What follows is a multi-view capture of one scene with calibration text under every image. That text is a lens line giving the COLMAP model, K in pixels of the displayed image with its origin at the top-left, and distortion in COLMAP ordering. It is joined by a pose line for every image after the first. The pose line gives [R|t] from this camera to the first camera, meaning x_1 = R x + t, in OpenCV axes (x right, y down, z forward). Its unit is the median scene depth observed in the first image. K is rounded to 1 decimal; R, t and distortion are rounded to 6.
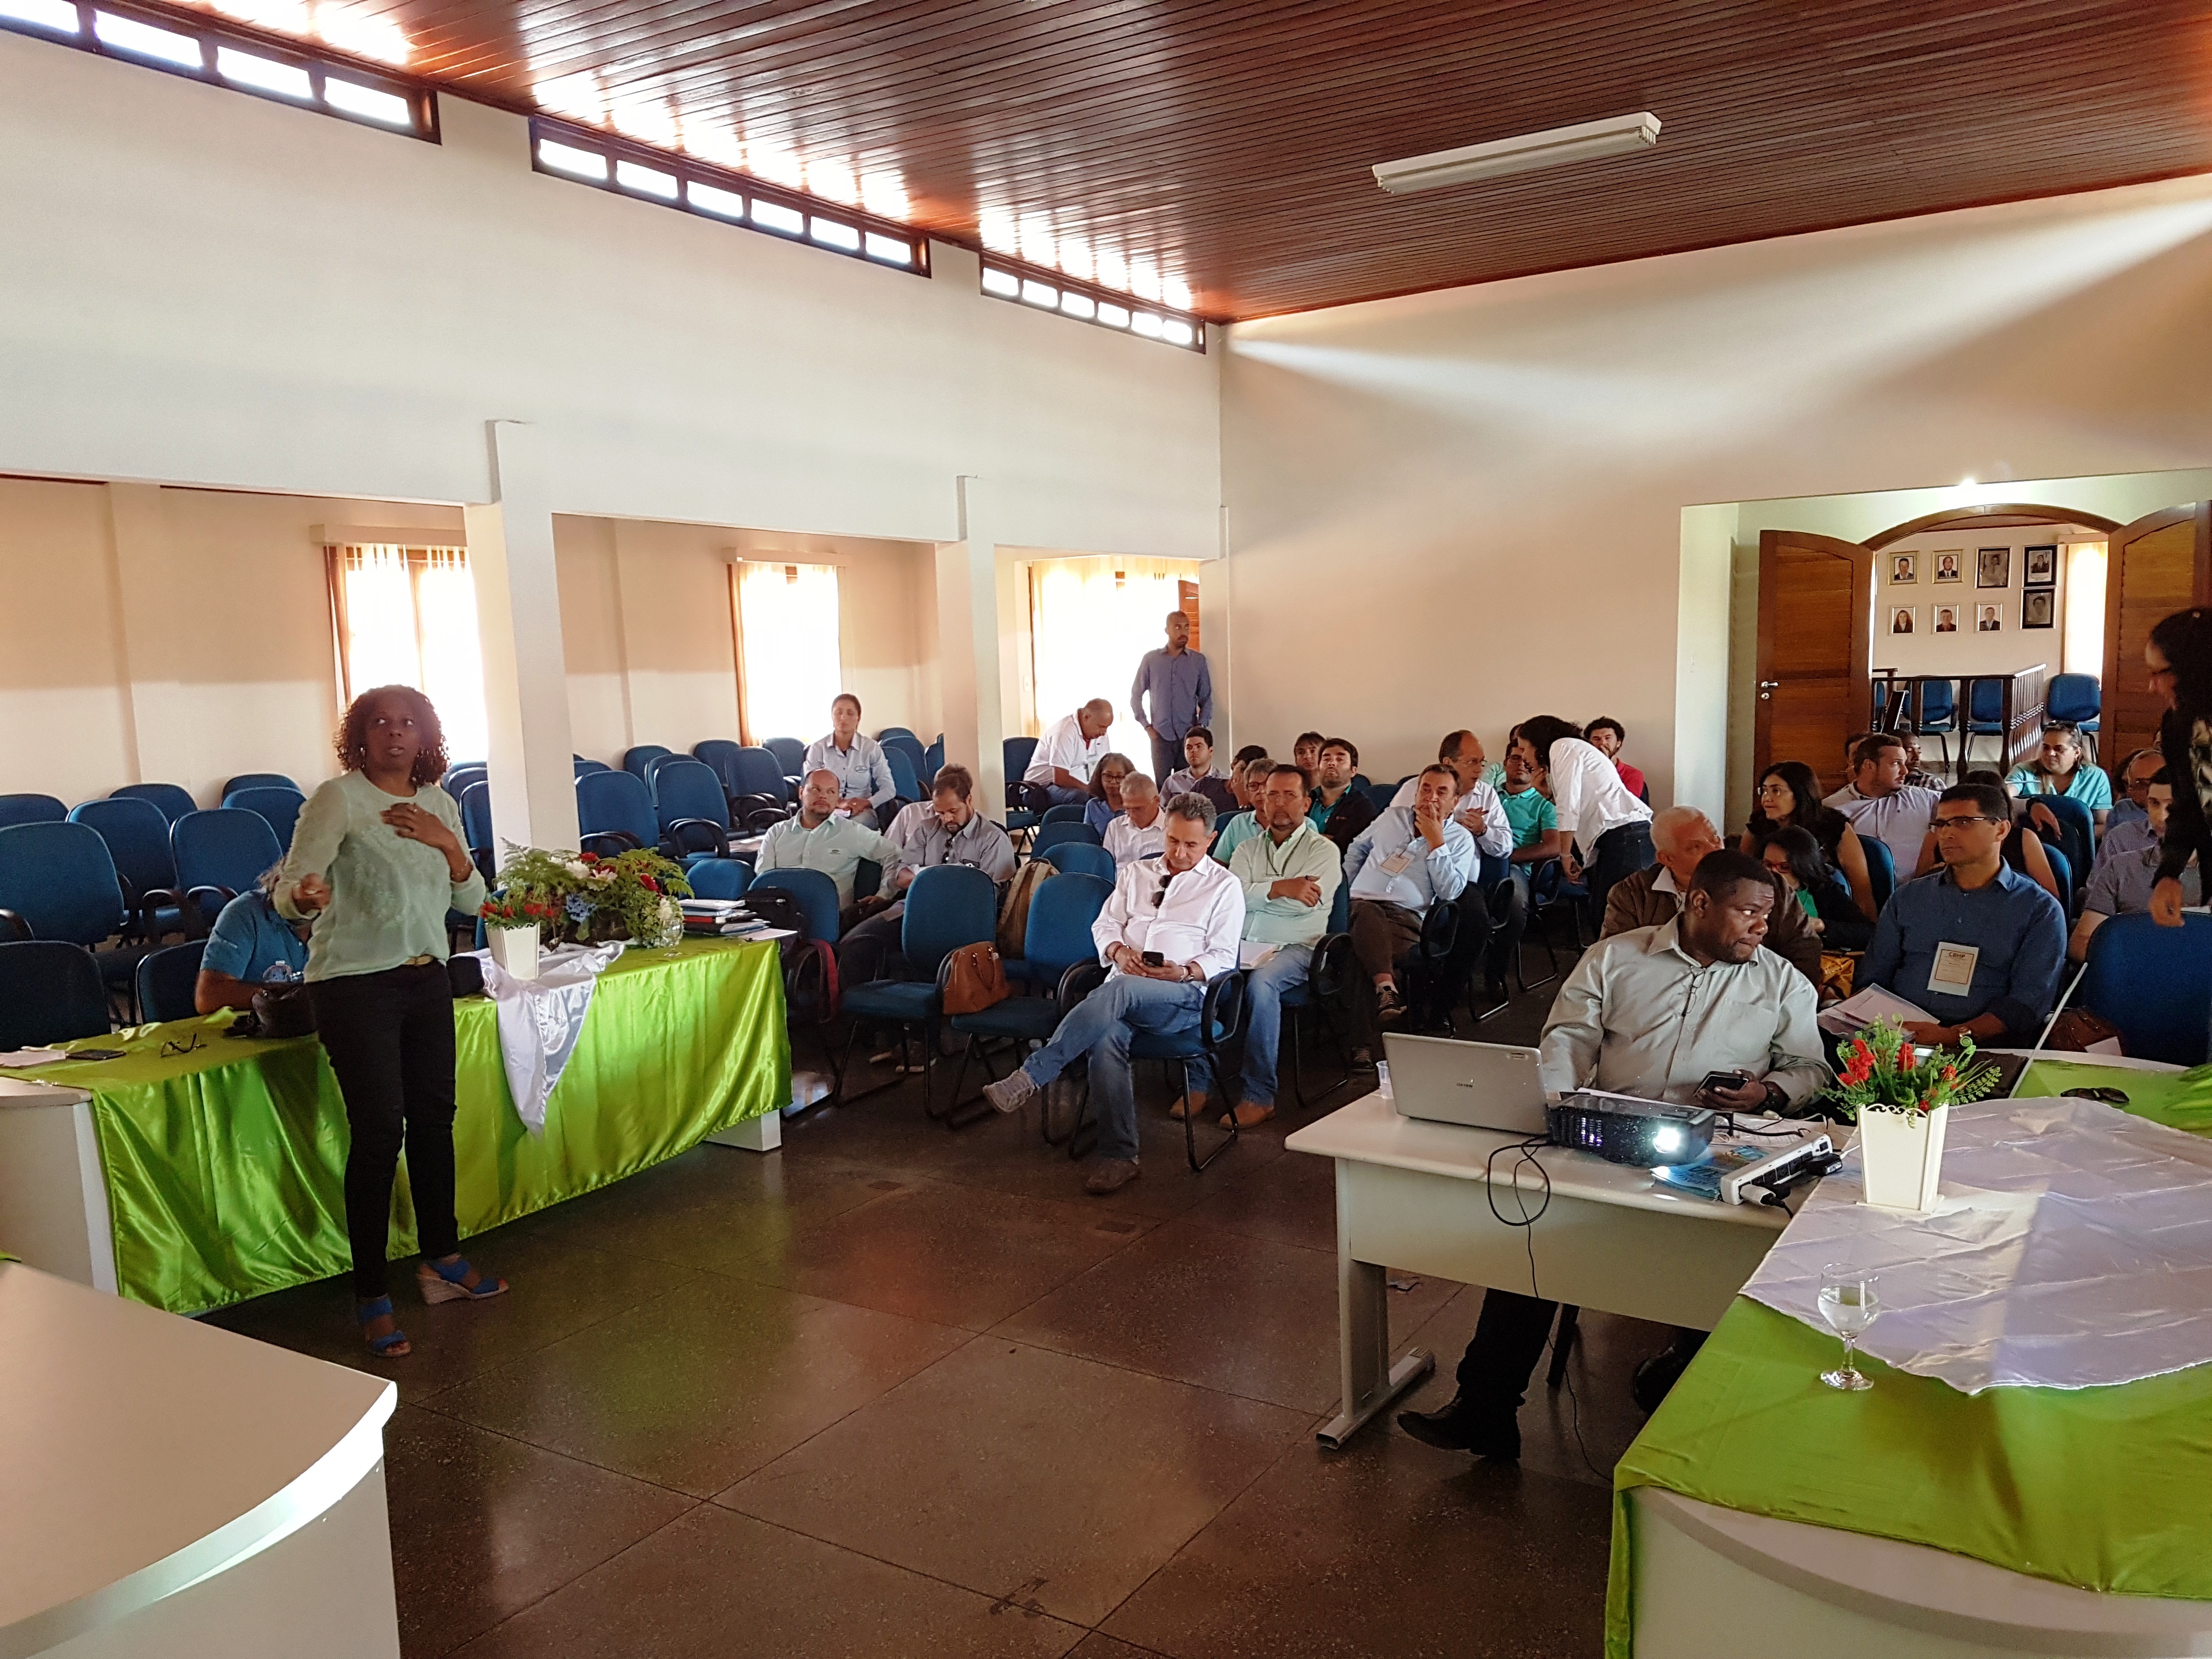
lens RADIAL K [[1649.5, 0, 1106.0], [0, 1649.5, 829.5], [0, 0, 1]] dist [0.001940, -0.054741]
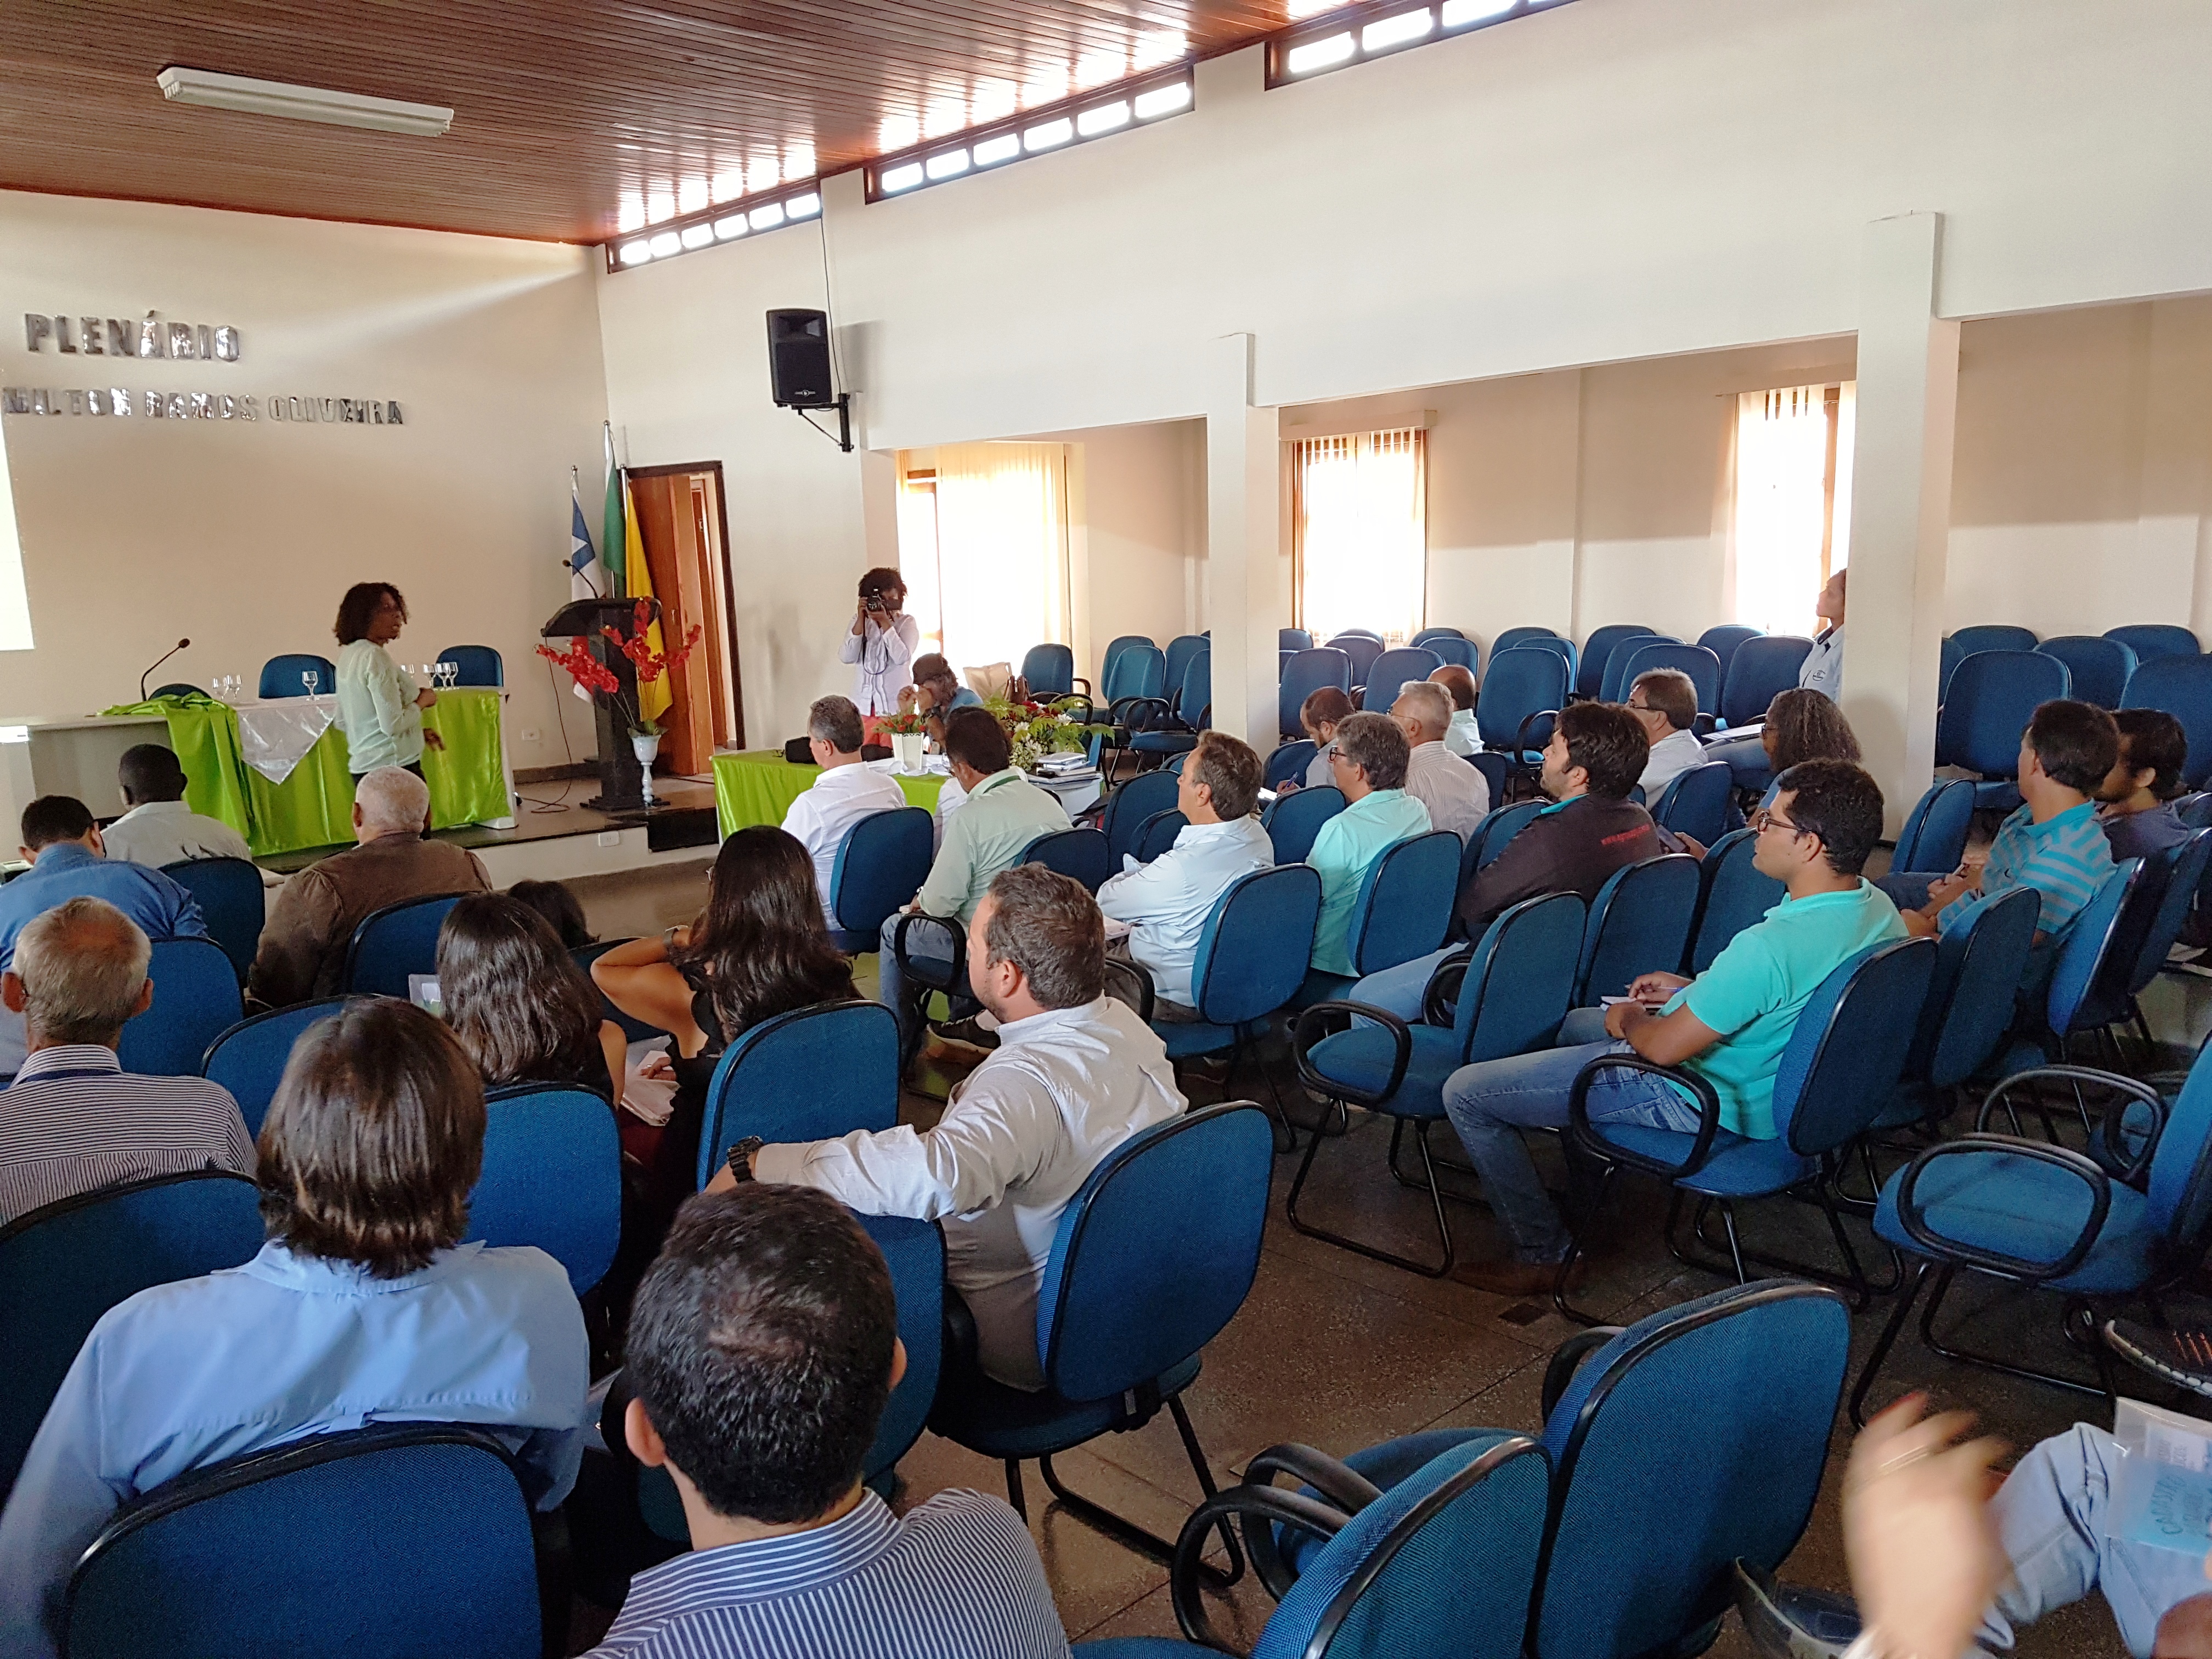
lens RADIAL K [[1649.5, 0, 1106.0], [0, 1649.5, 829.5], [0, 0, 1]] dist [0.001940, -0.054741]
pose [[-0.221132, 0.188425, -0.956868, 0.754113], [-0.053445, 0.977342, 0.204808, -0.130308], [0.973778, 0.096429, -0.206052, 1.098944]]
